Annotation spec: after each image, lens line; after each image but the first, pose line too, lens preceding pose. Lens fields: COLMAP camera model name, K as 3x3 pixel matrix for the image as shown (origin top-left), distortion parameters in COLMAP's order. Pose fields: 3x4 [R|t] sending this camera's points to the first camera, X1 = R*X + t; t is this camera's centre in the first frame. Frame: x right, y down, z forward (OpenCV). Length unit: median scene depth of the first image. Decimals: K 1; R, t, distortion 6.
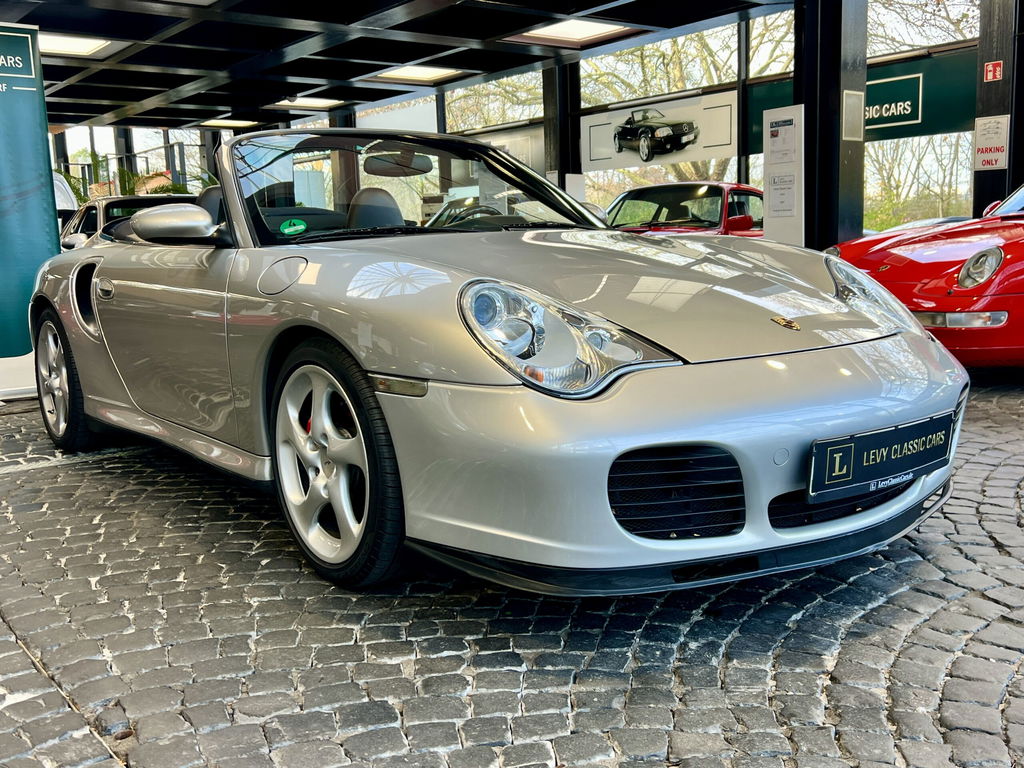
lens RADIAL K [[1049.8, 0, 512.0], [0, 1049.8, 384.0], [0, 0, 1]] dist [0.062412, -0.013877]
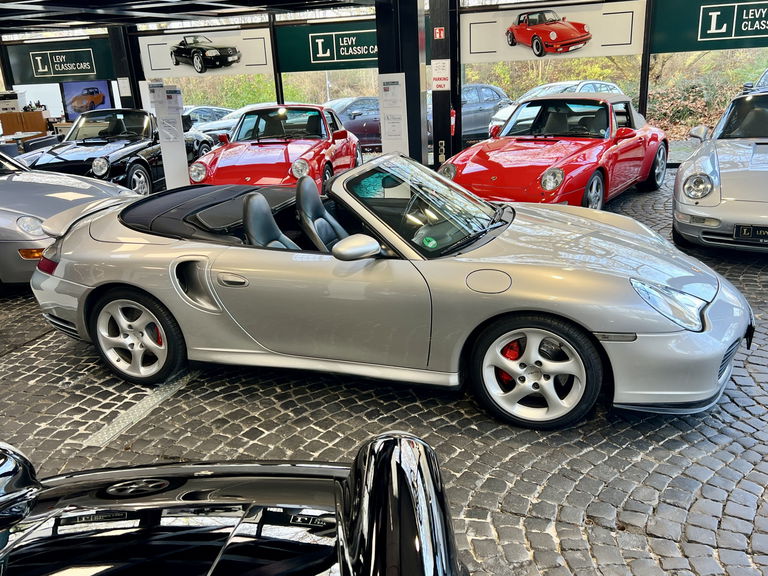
lens RADIAL K [[725.1, 0, 384.0], [0, 725.1, 288.0], [0, 0, 1]] dist [0.055527, -0.003132]
pose [[0.835762, -0.180997, 0.518404, -0.318996], [0.101820, 0.978822, 0.177596, -0.104008], [-0.539570, -0.095644, 0.836491, 0.004832]]
